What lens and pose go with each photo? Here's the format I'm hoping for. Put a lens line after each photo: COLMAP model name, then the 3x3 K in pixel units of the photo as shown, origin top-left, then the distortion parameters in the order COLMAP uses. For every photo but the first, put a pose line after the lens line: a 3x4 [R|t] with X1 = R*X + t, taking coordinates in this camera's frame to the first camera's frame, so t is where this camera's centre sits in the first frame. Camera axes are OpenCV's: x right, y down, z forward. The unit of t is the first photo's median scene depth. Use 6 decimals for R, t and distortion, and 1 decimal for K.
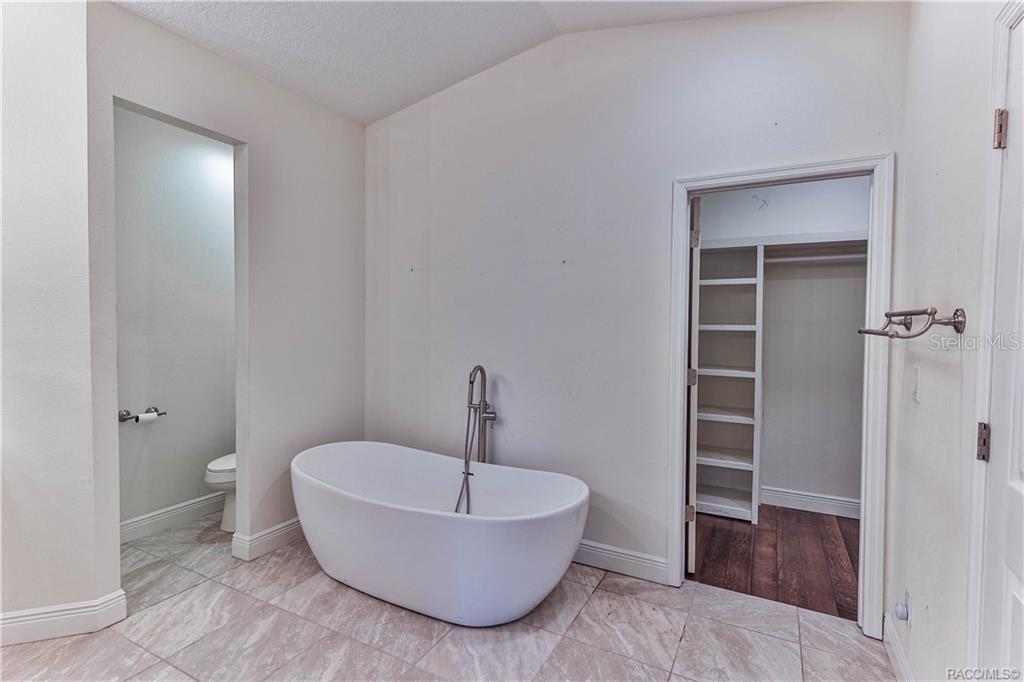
lens RADIAL K [[485.9, 0, 511.1], [0, 485.9, 338.8], [0, 0, 1]] dist [0.012934, -0.000079]
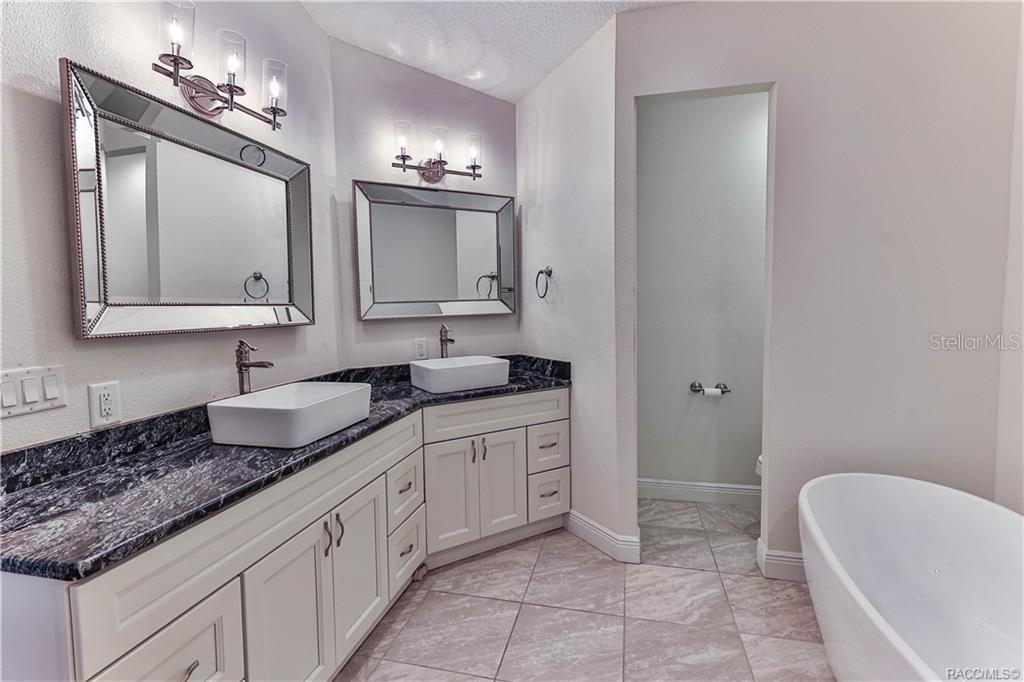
lens RADIAL K [[485.9, 0, 513.2], [0, 485.9, 332.7], [0, 0, 1]] dist [0.012934, -0.000079]
pose [[0.256429, 0.046211, -0.965458, 0.193834], [-0.018898, 0.998905, 0.042792, -0.003100], [0.966378, 0.007272, 0.257022, 0.422599]]
